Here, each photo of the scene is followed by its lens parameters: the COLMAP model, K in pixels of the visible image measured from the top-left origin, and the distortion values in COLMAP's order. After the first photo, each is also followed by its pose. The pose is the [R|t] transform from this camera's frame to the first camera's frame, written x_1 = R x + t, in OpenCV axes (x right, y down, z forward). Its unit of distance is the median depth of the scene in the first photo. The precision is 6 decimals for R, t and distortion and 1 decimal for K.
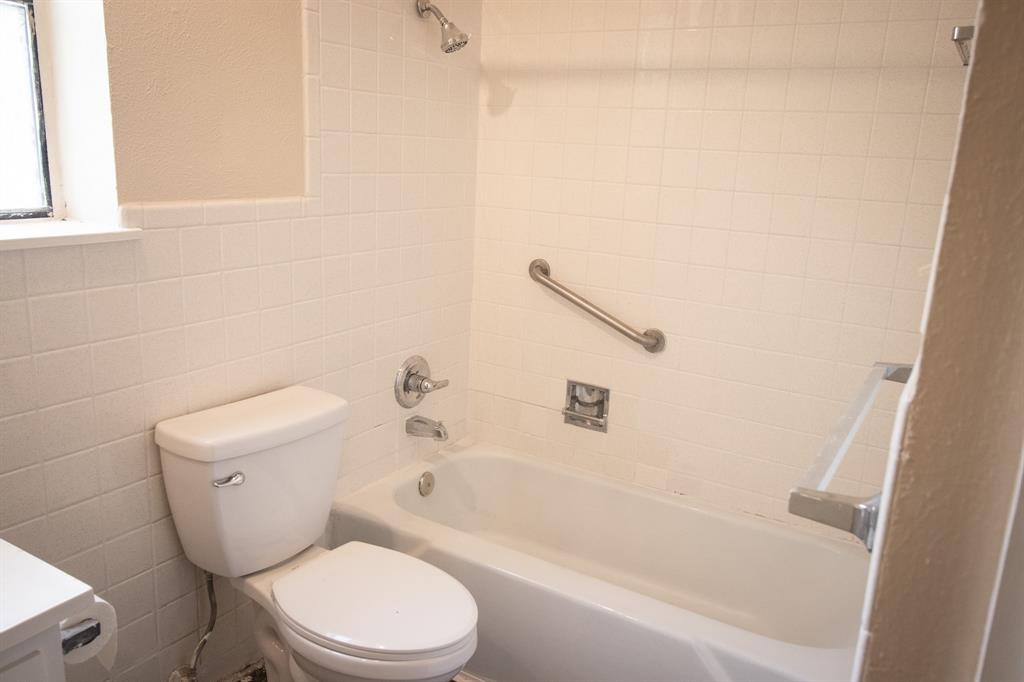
lens RADIAL K [[801.0, 0, 508.7], [0, 801.0, 334.9], [0, 0, 1]] dist [0.010102, 0.014301]
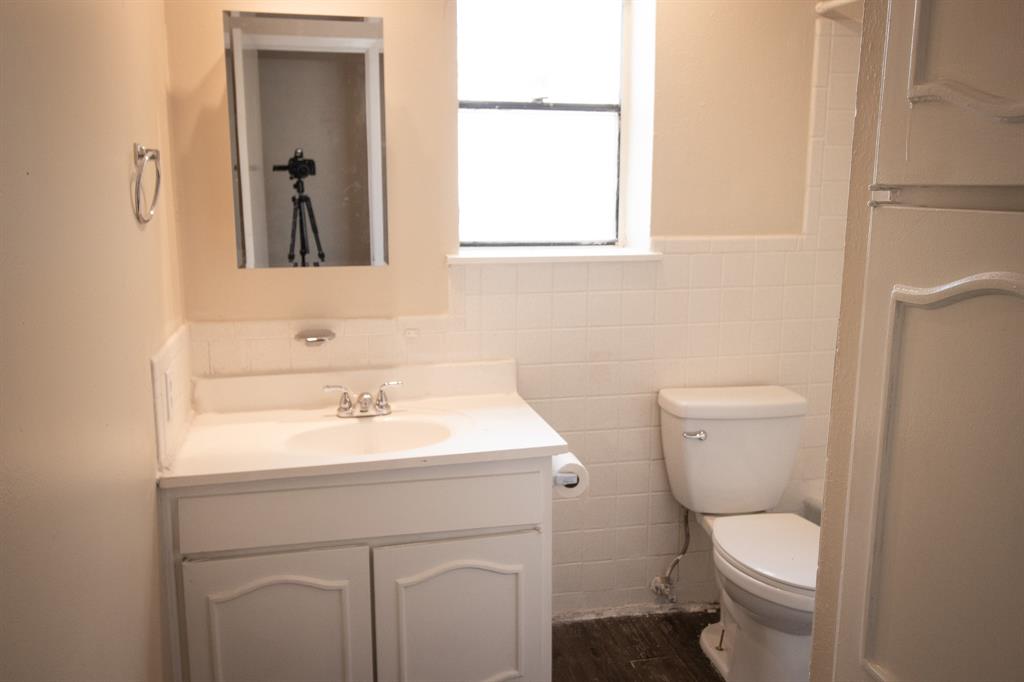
lens RADIAL K [[878.4, 0, 512.0], [0, 878.4, 341.0], [0, 0, 1]] dist [0.005577, 0.006960]
pose [[0.716073, 0.080736, -0.693341, 0.442170], [-0.133604, 0.990777, -0.022614, 0.094012], [0.685120, 0.108827, 0.720255, -0.308823]]
